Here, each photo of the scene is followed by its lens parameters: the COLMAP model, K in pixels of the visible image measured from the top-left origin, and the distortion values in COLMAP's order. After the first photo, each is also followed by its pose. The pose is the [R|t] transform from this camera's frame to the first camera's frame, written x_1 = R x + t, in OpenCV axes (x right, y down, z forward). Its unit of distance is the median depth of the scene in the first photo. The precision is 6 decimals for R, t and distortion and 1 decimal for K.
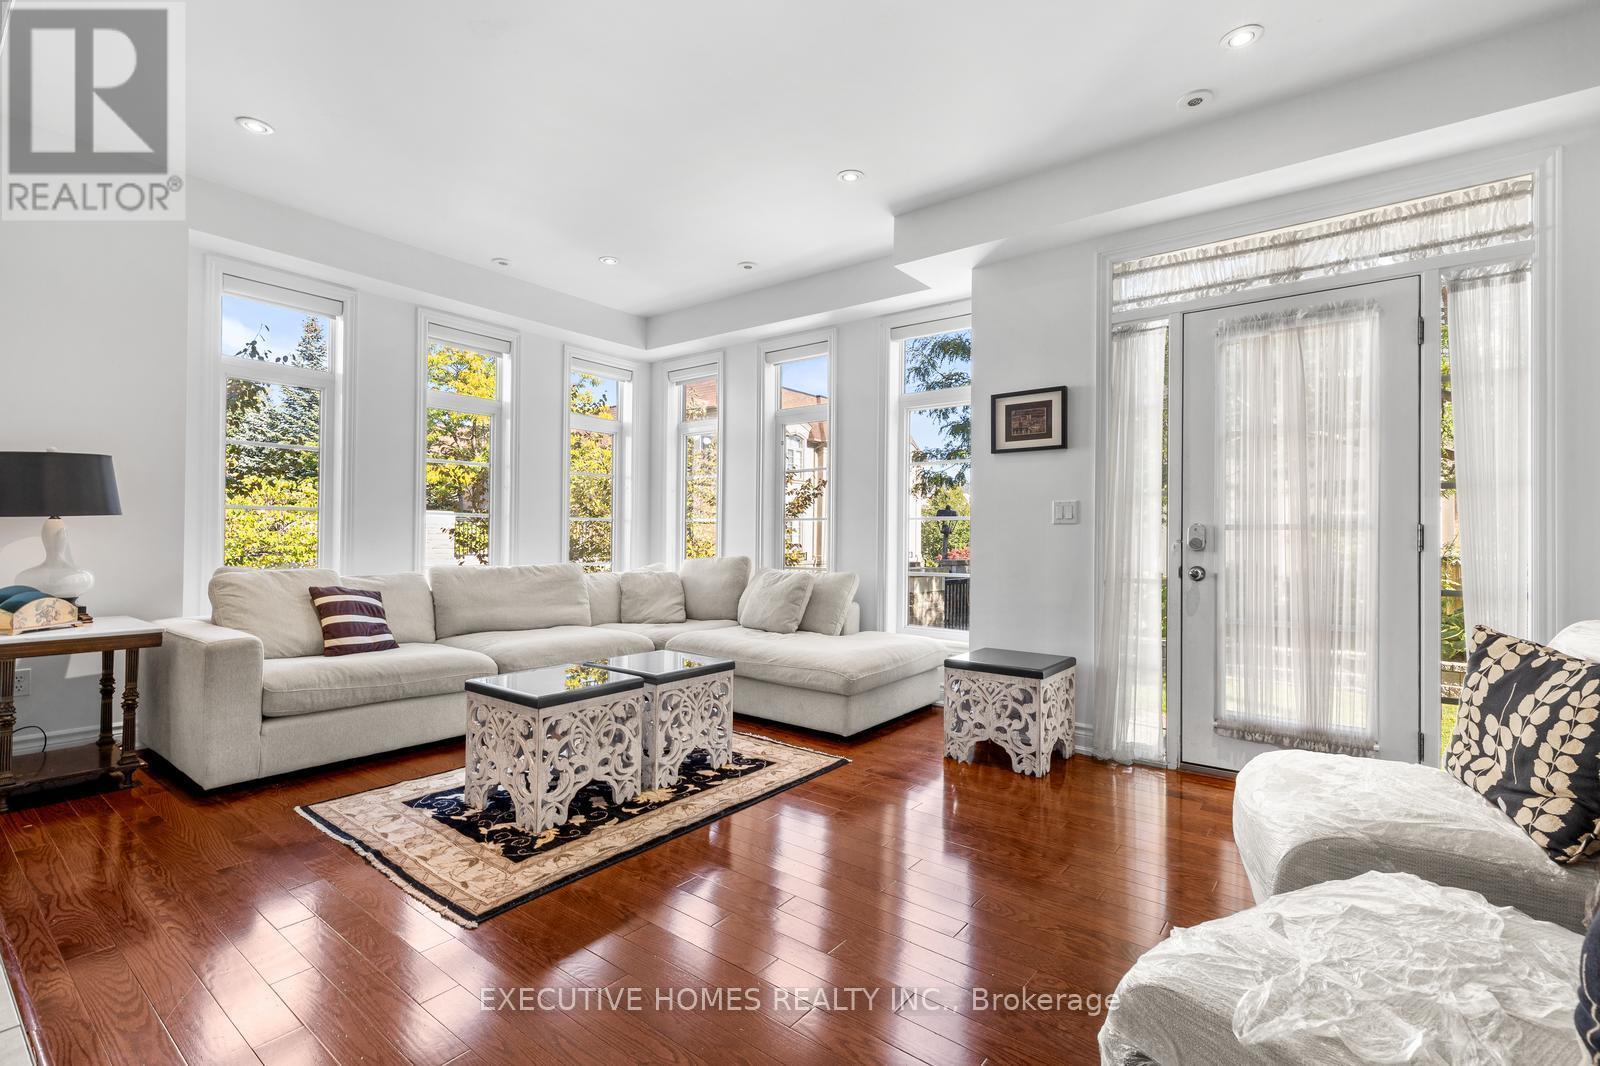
lens RADIAL K [[733.3, 0, 809.1], [0, 733.3, 530.0], [0, 0, 1]] dist [0.009400, -0.001434]
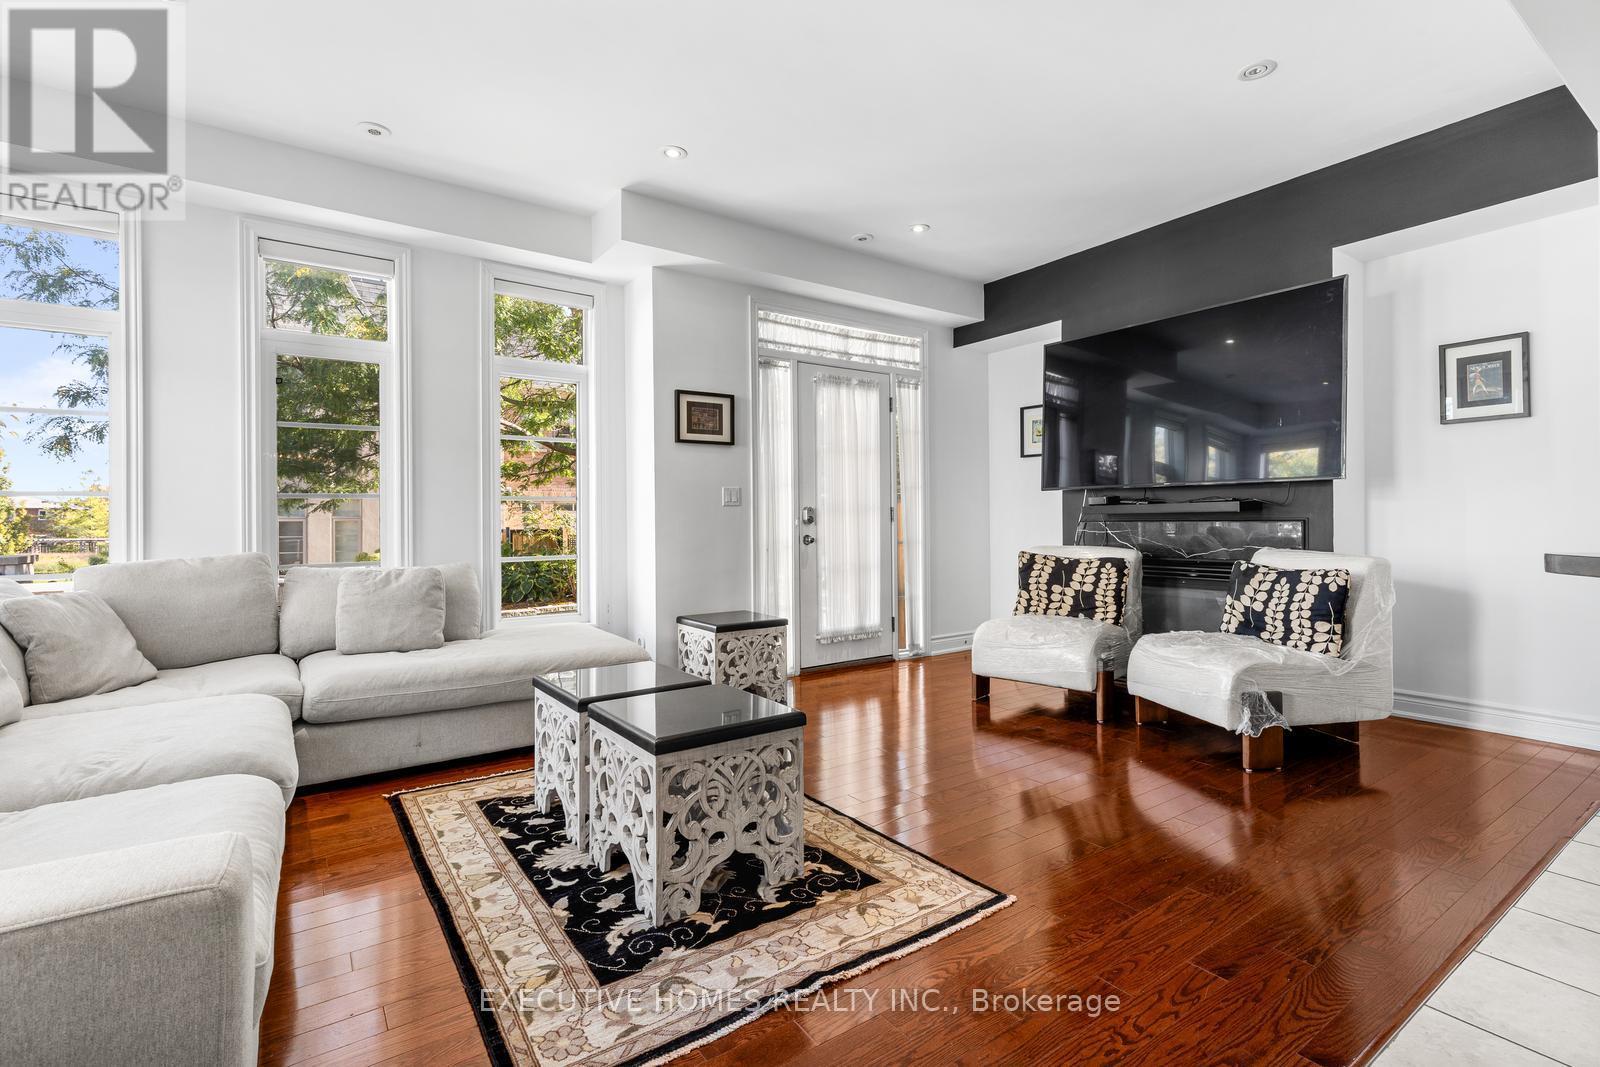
lens RADIAL K [[733.3, 0, 798.5], [0, 733.3, 516.0], [0, 0, 1]] dist [0.009400, -0.001434]
pose [[0.297797, -0.010356, 0.954573, -0.928358], [0.000287, 0.999942, 0.010759, -0.004591], [-0.954629, -0.002930, 0.297783, 0.599146]]
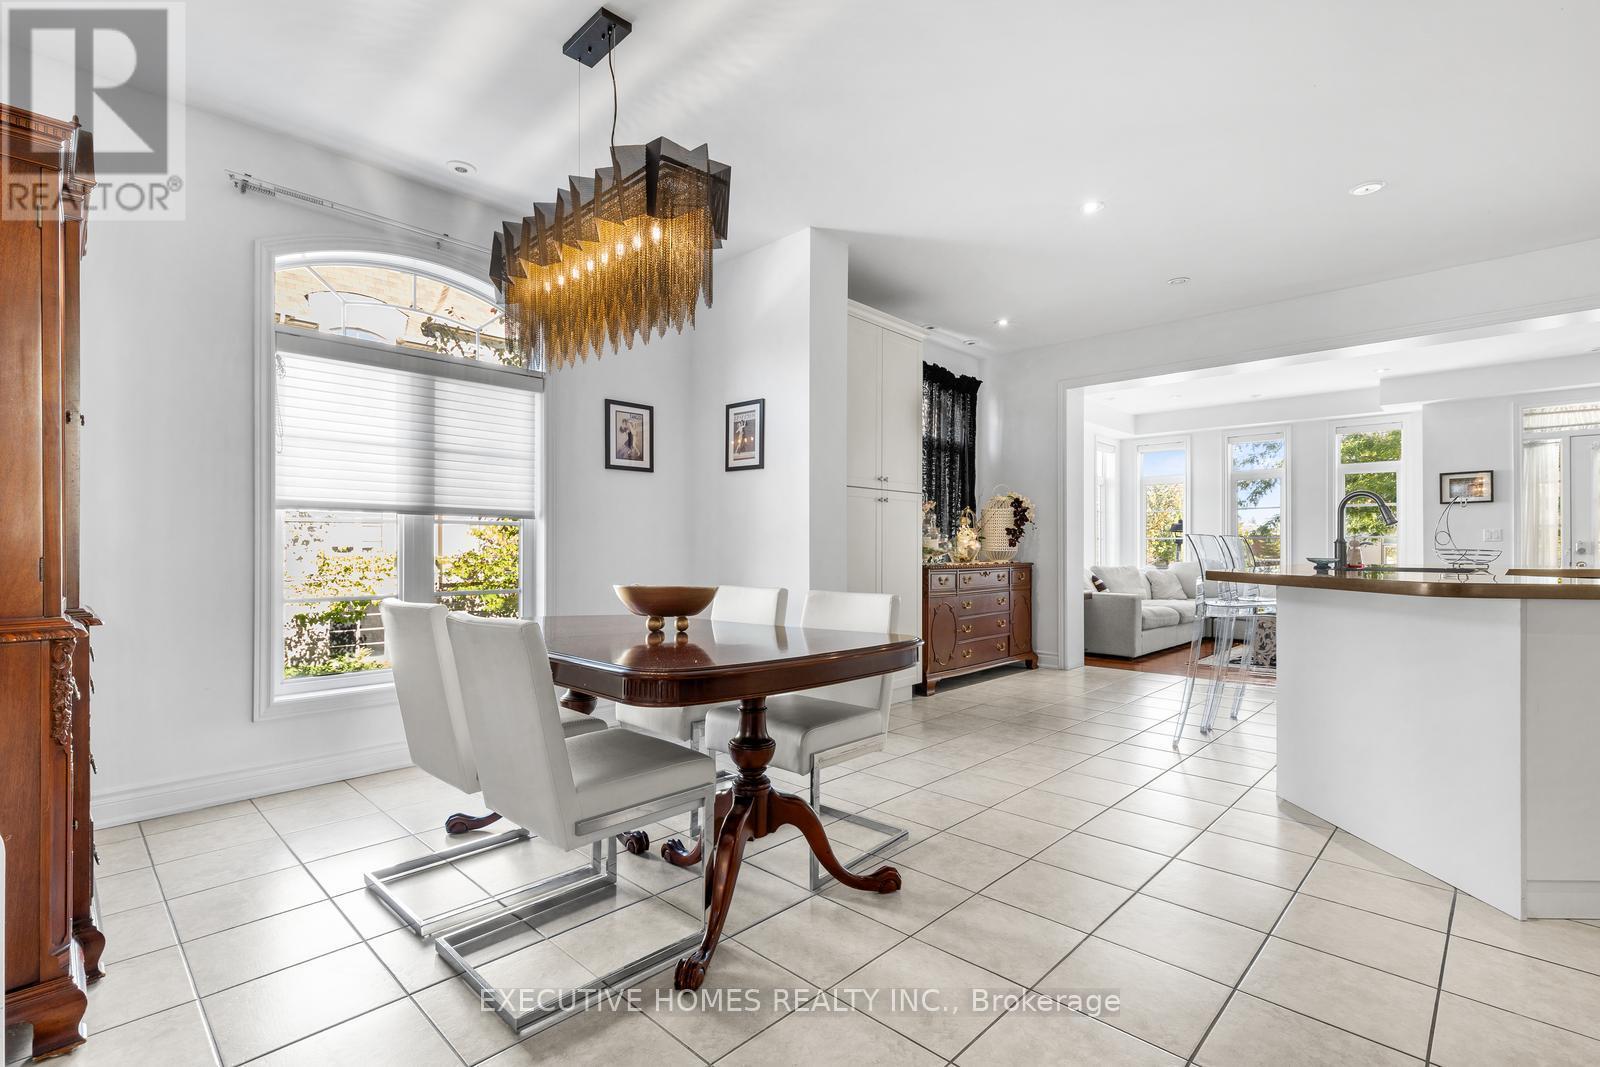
lens RADIAL K [[733.3, 0, 811.2], [0, 733.3, 546.6], [0, 0, 1]] dist [0.009400, -0.001434]
pose [[0.996076, -0.003960, -0.088409, -1.455146], [0.004287, 0.999985, 0.003500, -0.010382], [0.088394, -0.003865, 0.996078, -1.259476]]
